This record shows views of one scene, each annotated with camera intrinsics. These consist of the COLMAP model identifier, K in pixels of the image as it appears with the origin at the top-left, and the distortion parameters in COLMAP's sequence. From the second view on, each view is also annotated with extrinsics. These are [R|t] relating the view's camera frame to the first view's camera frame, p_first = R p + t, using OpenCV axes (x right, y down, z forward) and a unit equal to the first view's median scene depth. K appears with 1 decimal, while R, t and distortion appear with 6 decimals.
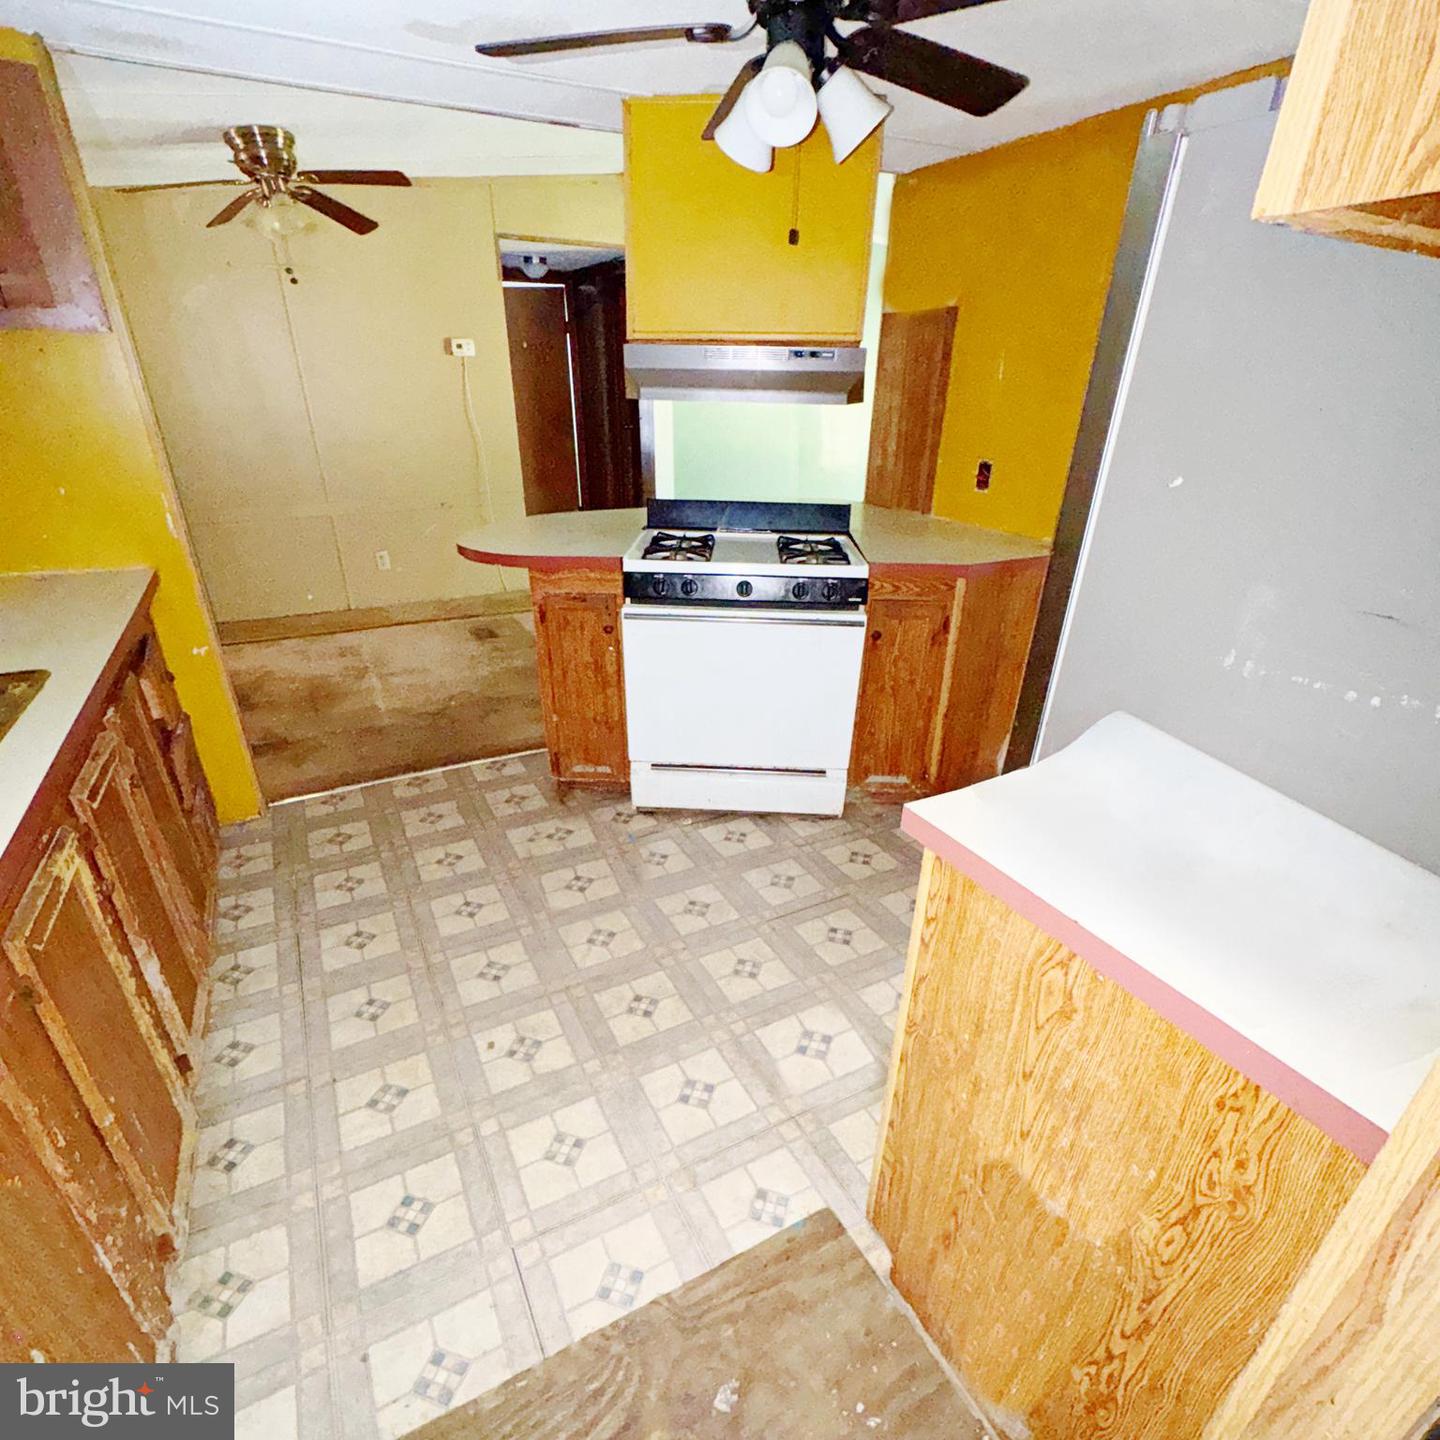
lens RADIAL K [[850.8, 0, 716.9], [0, 850.8, 875.8], [0, 0, 1]] dist [-0.007938, -0.001674]
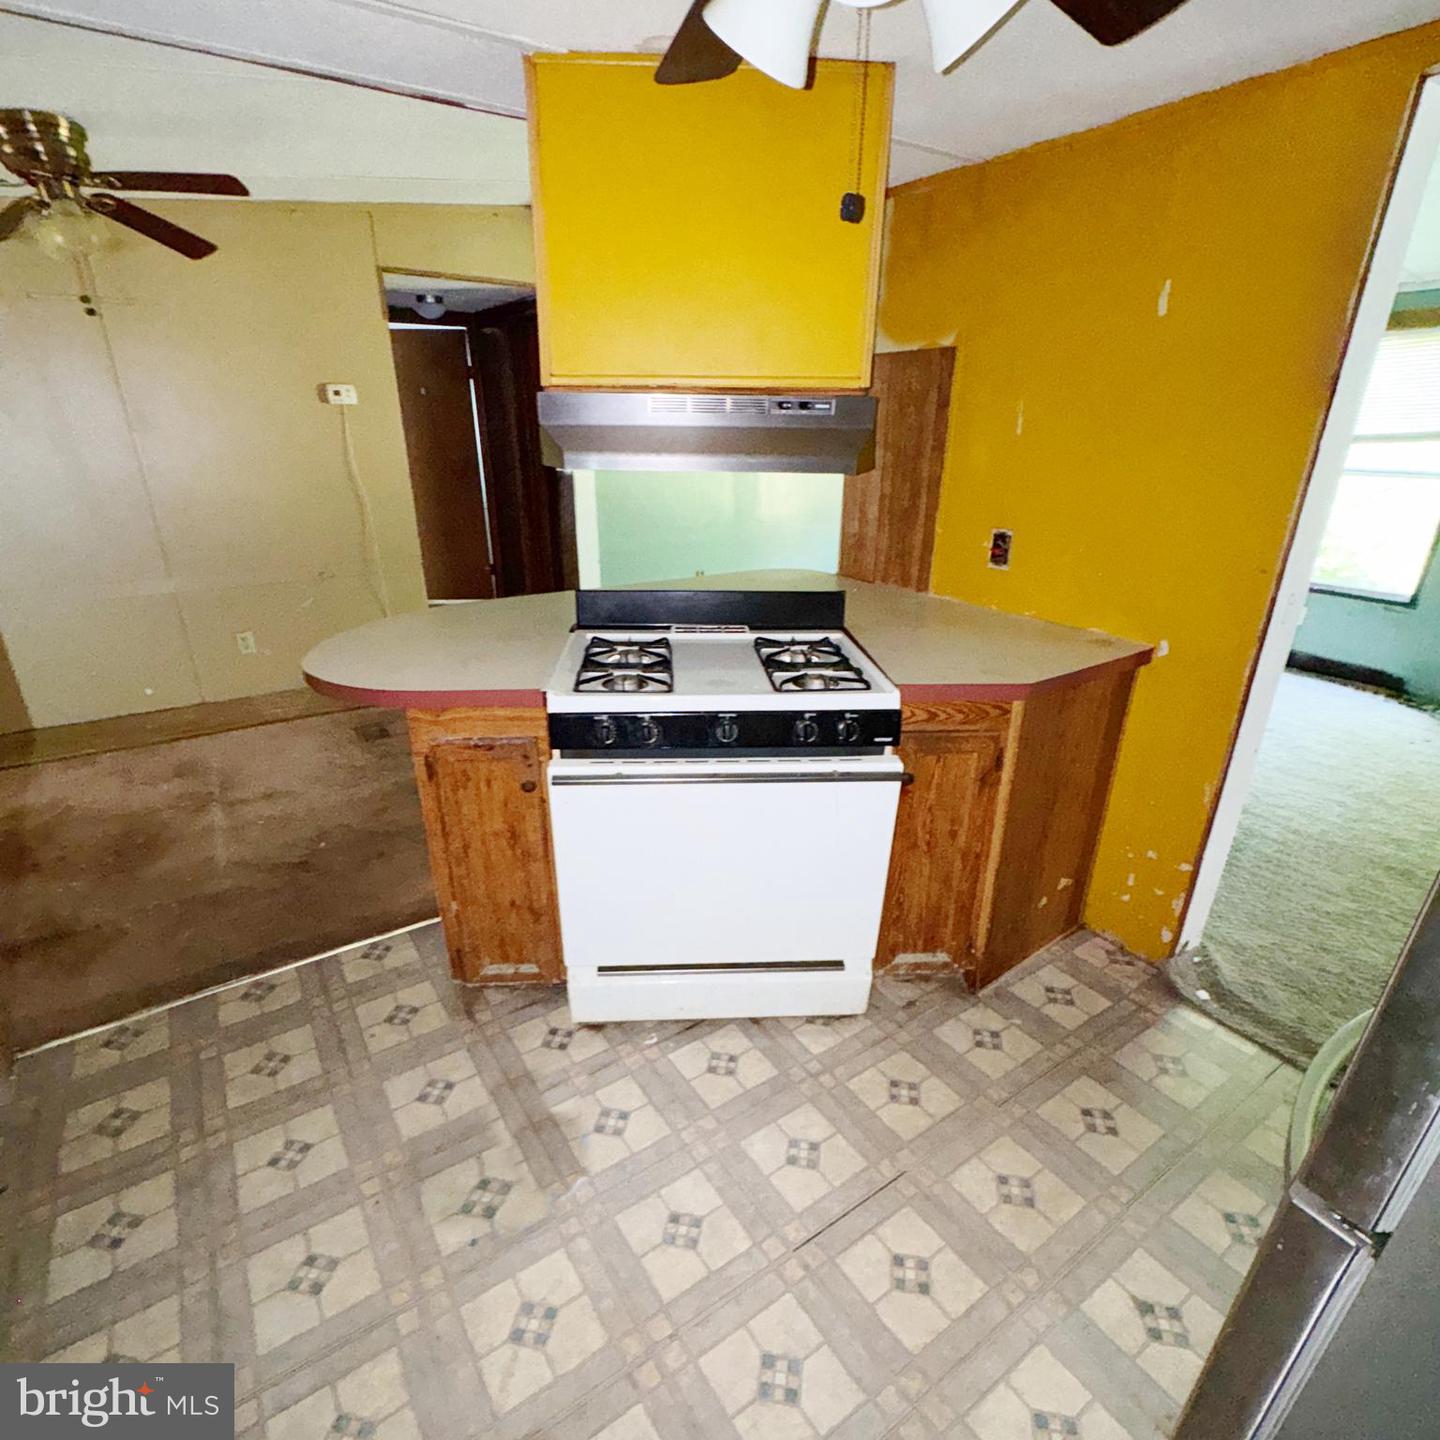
lens RADIAL K [[842.4, 0, 716.6], [0, 842.4, 817.8], [0, 0, 1]] dist [-0.007271, -0.000333]
pose [[0.995134, -0.044387, 0.087963, -0.035349], [0.052003, 0.994913, -0.086272, -0.189593], [-0.083686, 0.090427, 0.992381, 0.298547]]
